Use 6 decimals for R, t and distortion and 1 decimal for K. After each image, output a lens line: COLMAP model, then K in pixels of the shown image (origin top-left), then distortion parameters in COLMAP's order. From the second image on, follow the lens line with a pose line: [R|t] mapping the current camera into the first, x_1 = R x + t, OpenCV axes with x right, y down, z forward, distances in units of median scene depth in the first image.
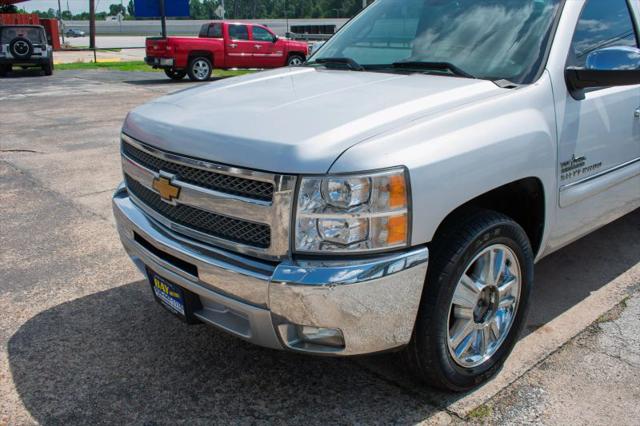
lens RADIAL K [[605.0, 0, 322.8], [0, 605.0, 211.7], [0, 0, 1]] dist [-0.077517, 0.000000]
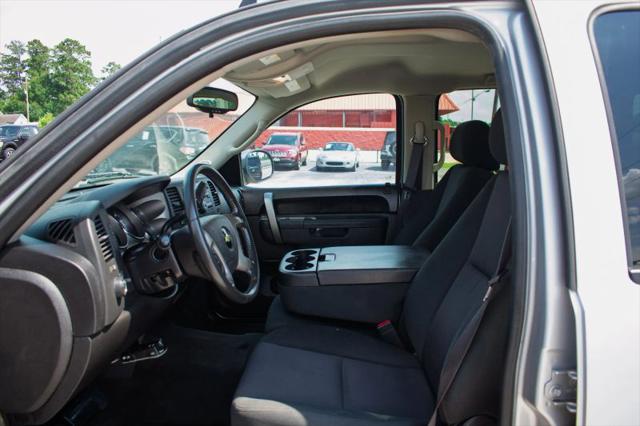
lens RADIAL K [[495.6, 0, 322.7], [0, 495.6, 213.5], [0, 0, 1]] dist [-0.093282, 0.010643]
pose [[0.729153, 0.111649, -0.675182, 0.809562], [-0.207197, 0.976313, -0.062315, -0.288716], [0.652231, 0.185333, 0.735015, 0.957304]]
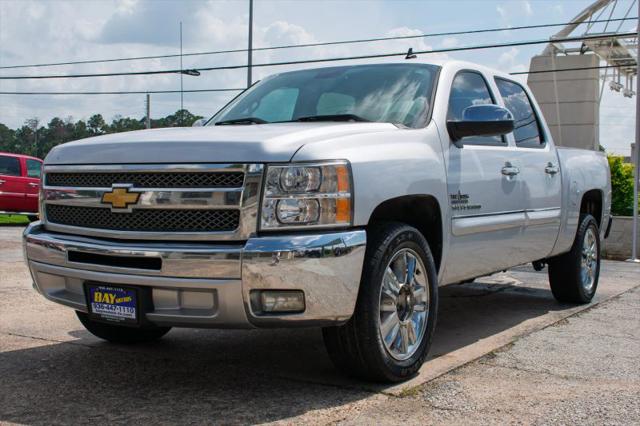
lens RADIAL K [[814.9, 0, 324.0], [0, 814.9, 214.7], [0, 0, 1]] dist [-0.042348, 0.000000]
pose [[0.959093, 0.016647, 0.282600, -0.305009], [0.058555, 0.965016, -0.255570, 0.364689], [-0.276968, 0.261663, 0.924565, -0.420830]]
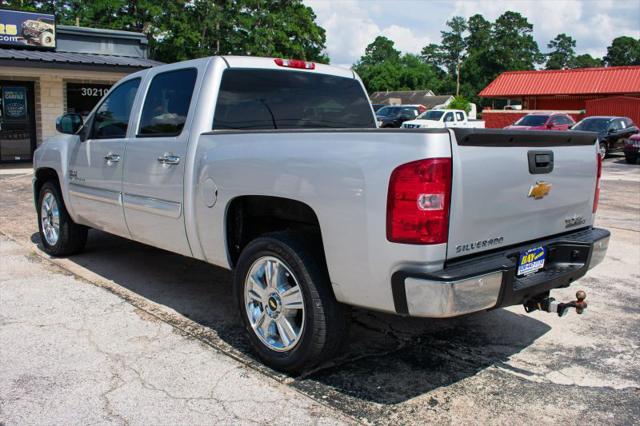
lens RADIAL K [[605.0, 0, 315.6], [0, 605.0, 212.6], [0, 0, 1]] dist [-0.077517, 0.000000]
pose [[0.011100, 0.156754, -0.987575, 2.511551], [-0.307464, 0.940324, 0.145798, -0.515794], [0.951495, 0.302026, 0.058634, 1.779099]]
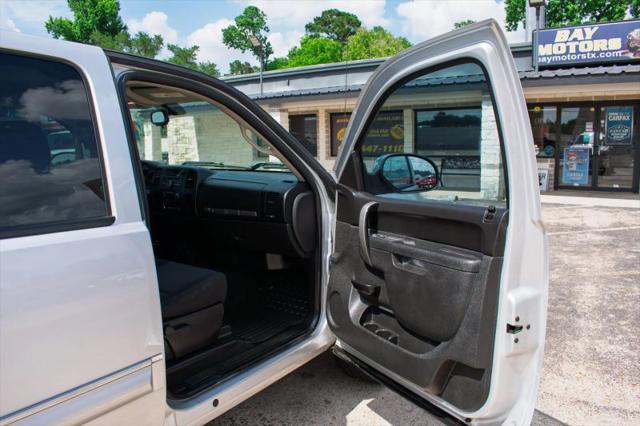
lens RADIAL K [[495.6, 0, 320.8], [0, 495.6, 212.2], [0, 0, 1]] dist [-0.093282, 0.010643]
pose [[-0.965683, 0.060581, -0.252558, 0.219077], [-0.051955, 0.907703, 0.416385, -0.697392], [0.254472, 0.415218, -0.873406, 2.335807]]
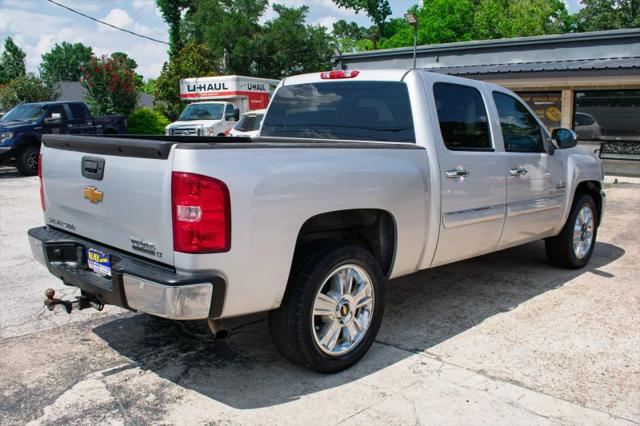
lens RADIAL K [[605.0, 0, 318.1], [0, 605.0, 210.9], [0, 0, 1]] dist [-0.077517, 0.000000]
pose [[-0.997505, 0.010710, -0.069776, 0.946740], [-0.020584, 0.901344, 0.432615, -1.043696], [0.067526, 0.432972, -0.898874, 3.436761]]
